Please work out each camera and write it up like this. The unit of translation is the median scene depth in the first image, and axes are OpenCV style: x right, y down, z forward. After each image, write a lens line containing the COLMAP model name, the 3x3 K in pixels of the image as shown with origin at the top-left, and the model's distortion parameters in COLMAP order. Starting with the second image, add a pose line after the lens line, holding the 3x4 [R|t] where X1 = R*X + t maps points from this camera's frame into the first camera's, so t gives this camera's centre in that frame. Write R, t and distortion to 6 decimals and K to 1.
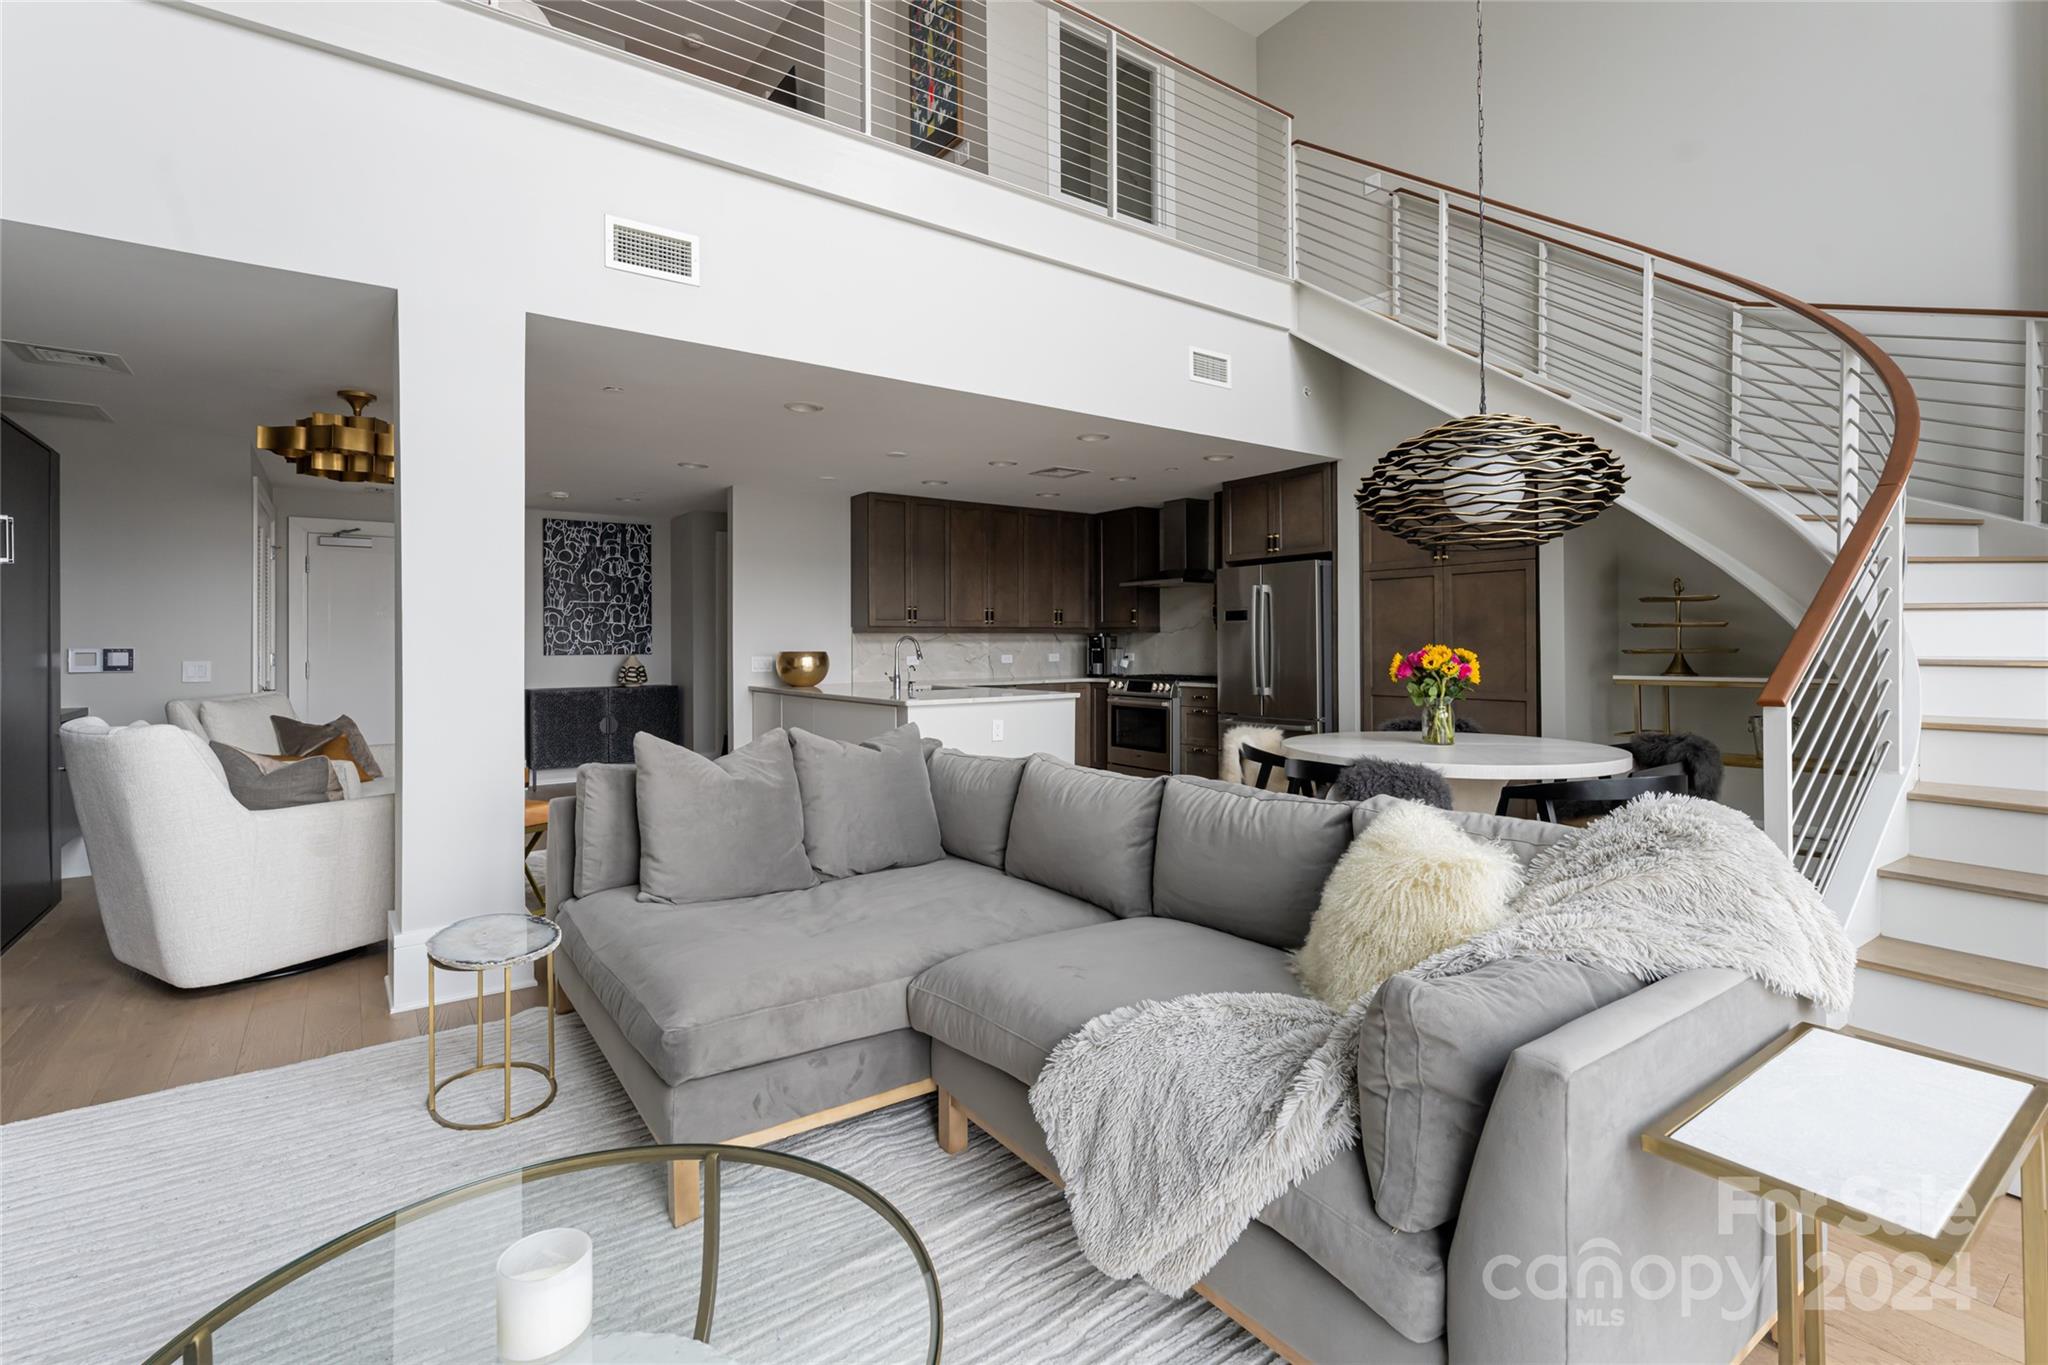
lens RADIAL K [[939.3, 0, 1030.7], [0, 939.3, 642.0], [0, 0, 1]] dist [0.001587, 0.001753]
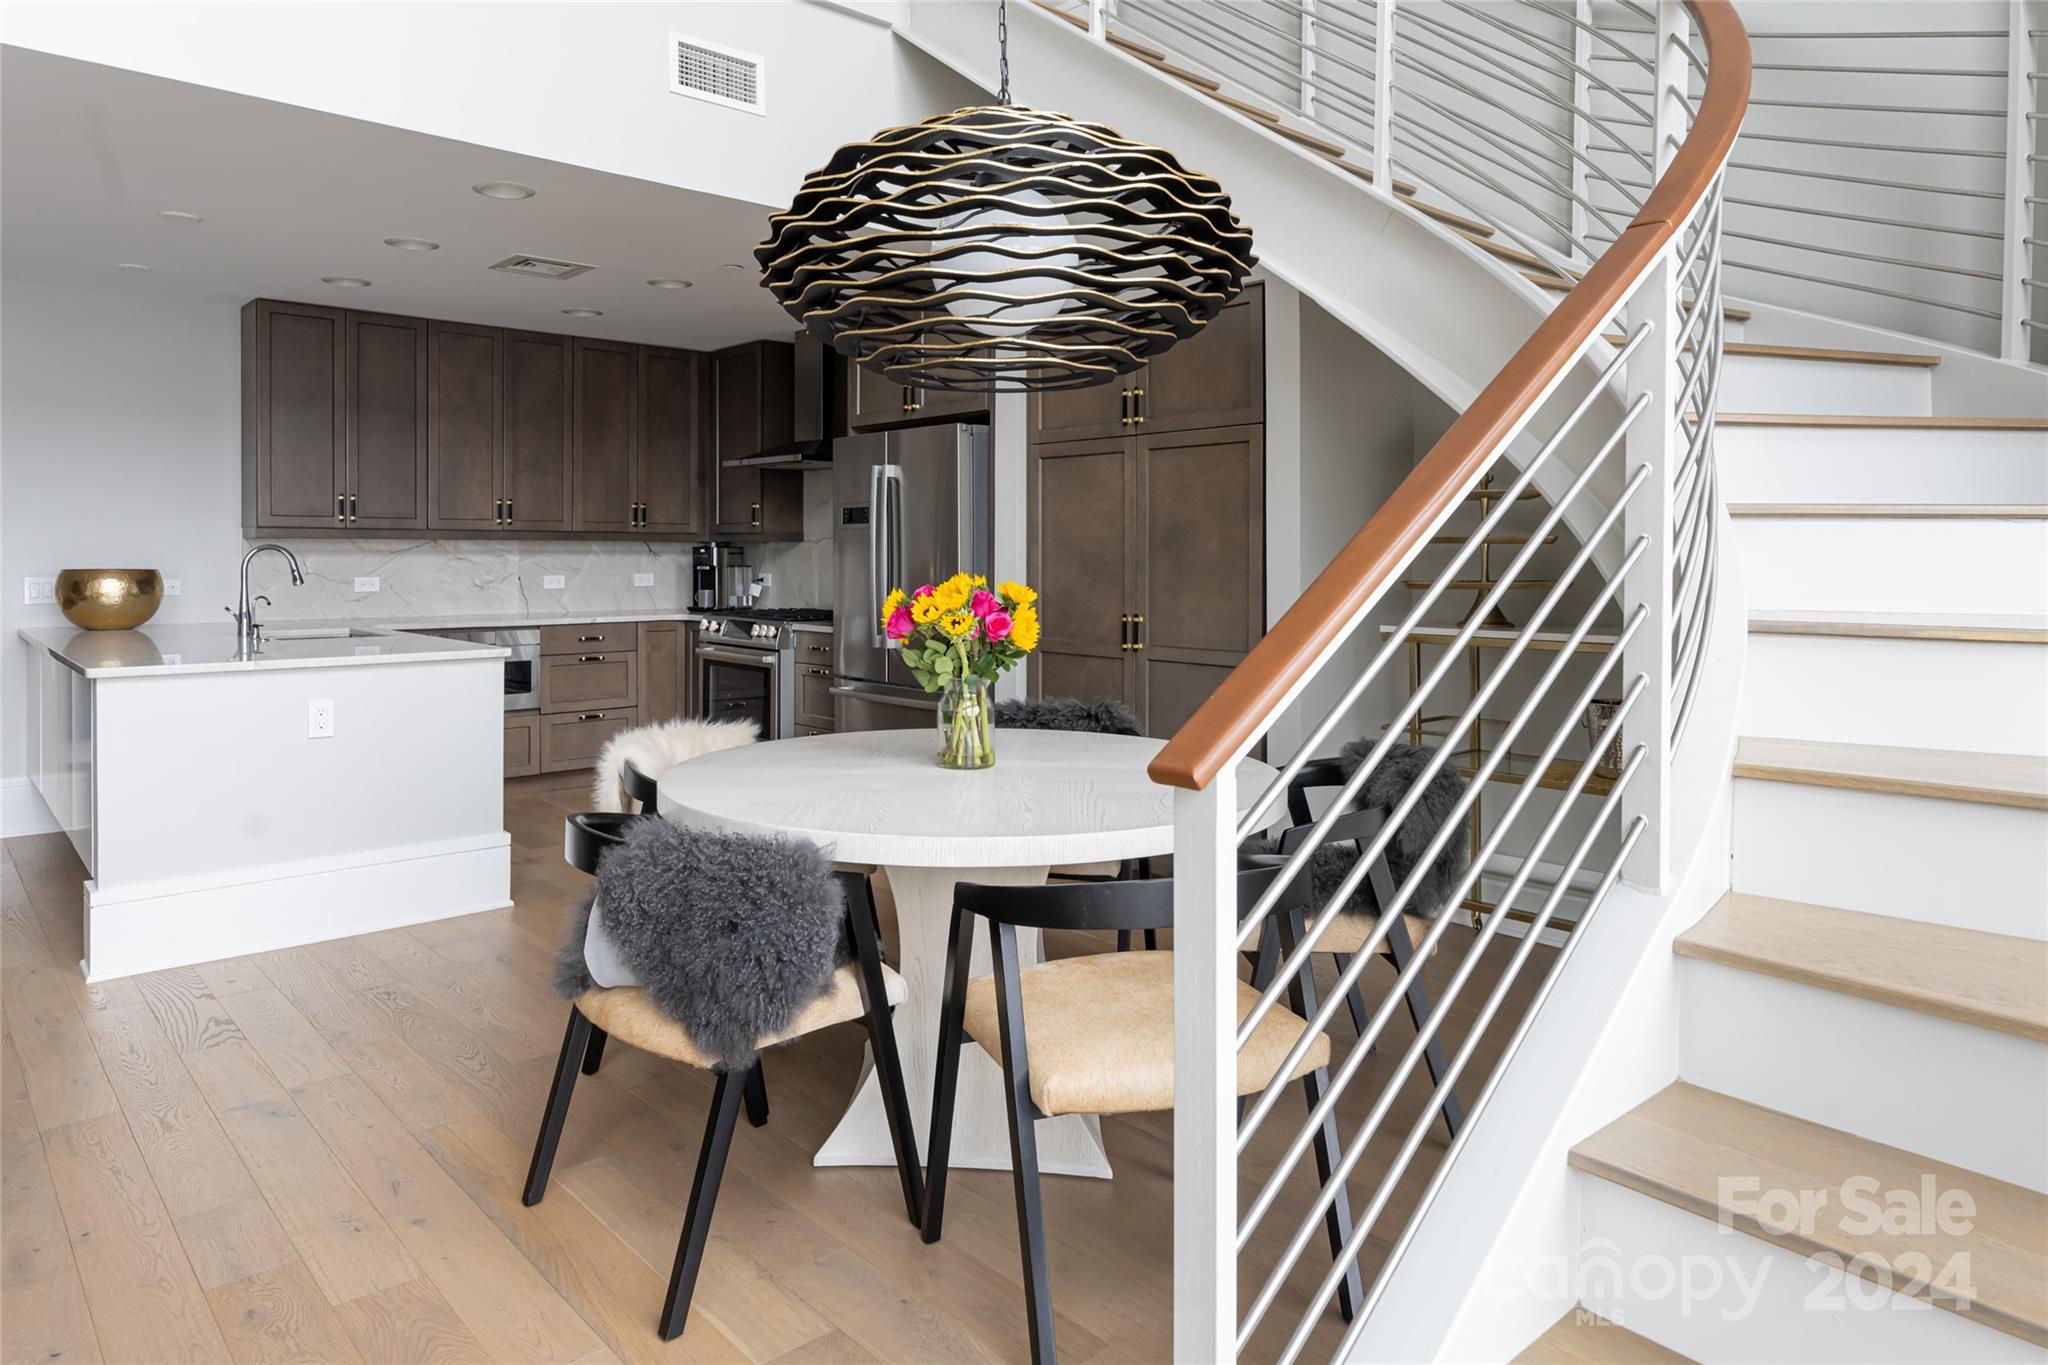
lens RADIAL K [[1261.0, 0, 985.9], [0, 1261.0, 565.2], [0, 0, 1]] dist [0.005908, -0.003652]
pose [[0.995713, 0.008192, 0.092137, 0.208503], [-0.009242, 0.999897, 0.010977, -0.005481], [-0.092038, -0.011782, 0.995686, 0.167898]]
